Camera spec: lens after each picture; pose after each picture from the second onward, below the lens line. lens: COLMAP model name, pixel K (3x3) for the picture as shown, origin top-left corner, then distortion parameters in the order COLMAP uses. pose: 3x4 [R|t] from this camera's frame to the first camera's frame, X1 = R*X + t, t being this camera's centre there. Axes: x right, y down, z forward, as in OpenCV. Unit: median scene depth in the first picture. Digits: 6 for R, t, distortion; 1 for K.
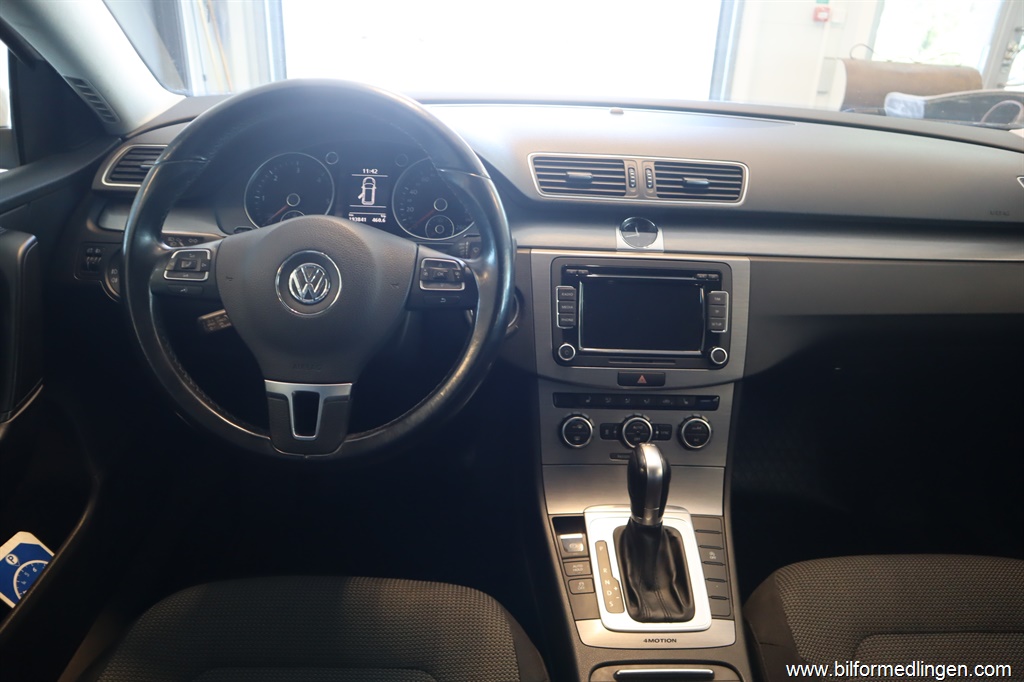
lens RADIAL K [[716.8, 0, 514.3], [0, 716.8, 329.7], [0, 0, 1]] dist [-0.123867, 0.068131]
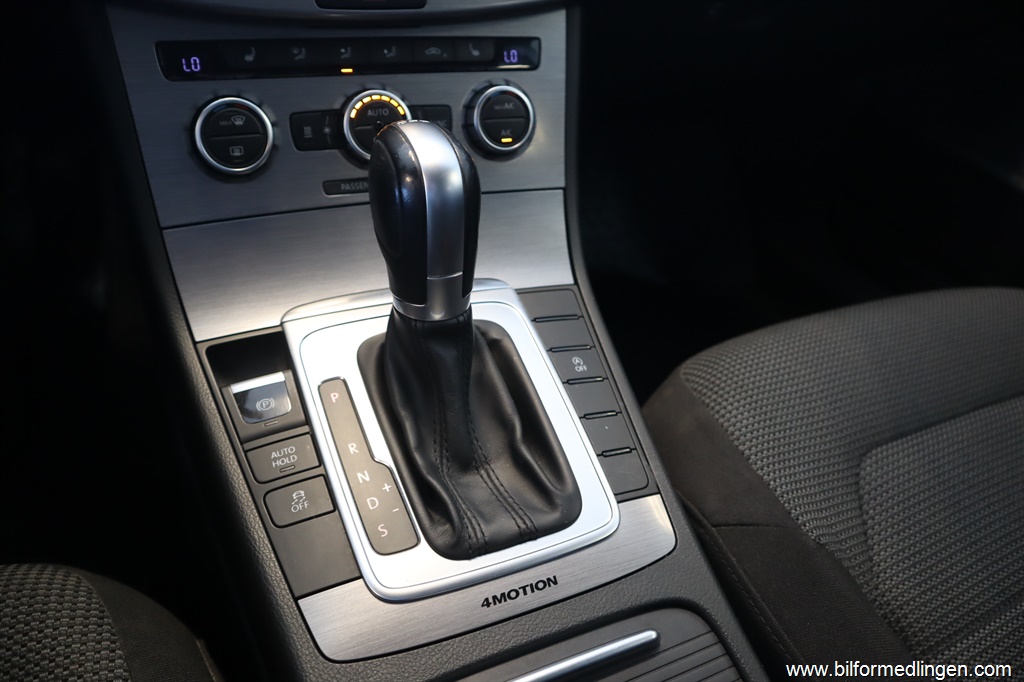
lens RADIAL K [[716.8, 0, 514.3], [0, 716.8, 329.7], [0, 0, 1]] dist [-0.123867, 0.068131]
pose [[0.920419, -0.178520, 0.347791, 0.082954], [0.094182, 0.964701, 0.245929, 0.181282], [-0.379418, -0.193602, 0.904743, 0.600401]]
